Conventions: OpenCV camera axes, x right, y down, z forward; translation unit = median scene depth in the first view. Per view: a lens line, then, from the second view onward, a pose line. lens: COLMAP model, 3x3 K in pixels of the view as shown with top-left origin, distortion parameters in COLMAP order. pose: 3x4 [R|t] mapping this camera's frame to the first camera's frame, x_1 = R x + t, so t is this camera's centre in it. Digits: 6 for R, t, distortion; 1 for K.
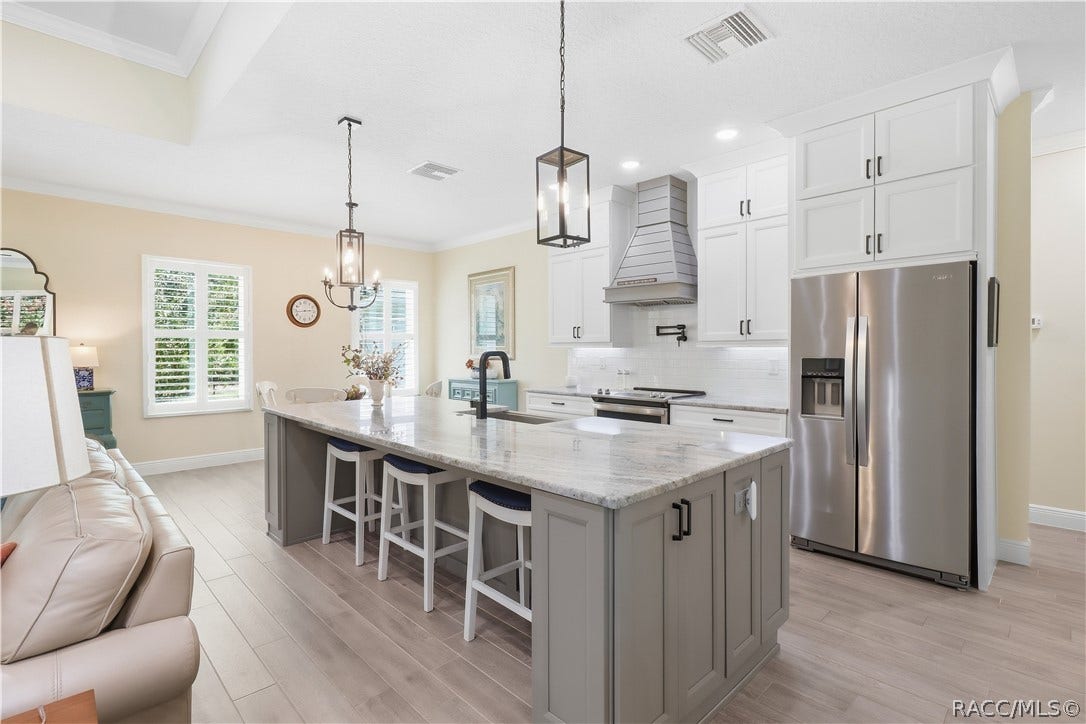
lens RADIAL K [[513.1, 0, 548.4], [0, 513.1, 362.0], [0, 0, 1]] dist [-0.019895, 0.000612]
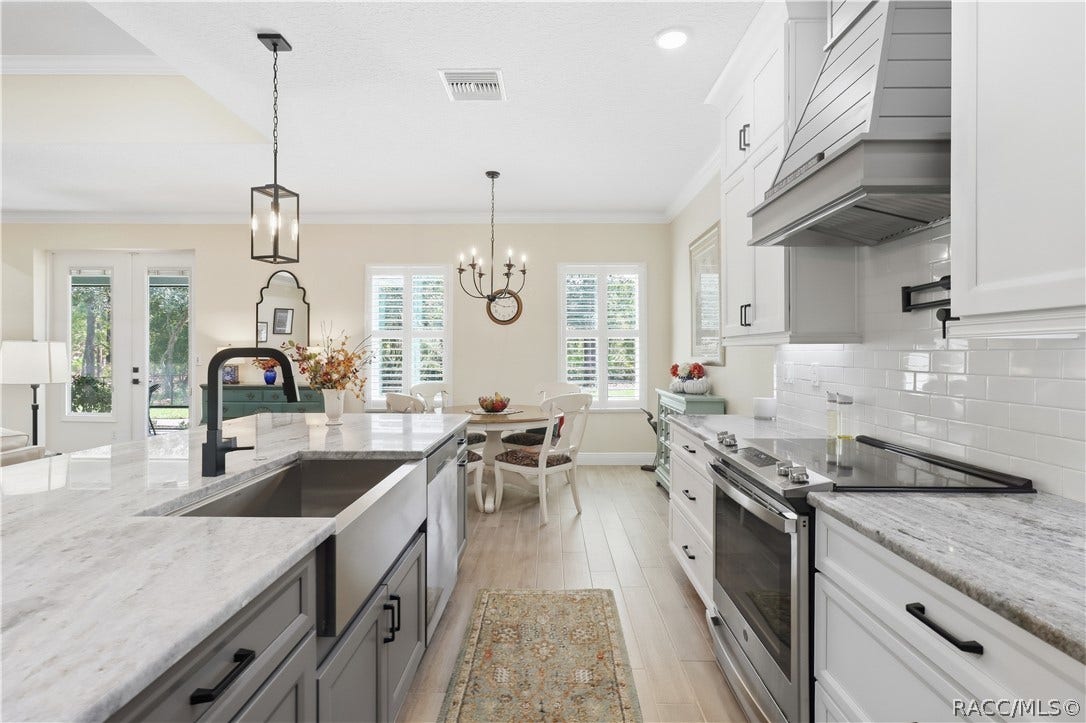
lens RADIAL K [[513.1, 0, 542.6], [0, 513.1, 351.5], [0, 0, 1]] dist [-0.019895, 0.000612]
pose [[0.696811, 0.000546, -0.717255, 0.240118], [-0.017879, 0.999702, -0.016608, -0.007686], [0.717032, 0.024396, 0.696613, 0.432420]]
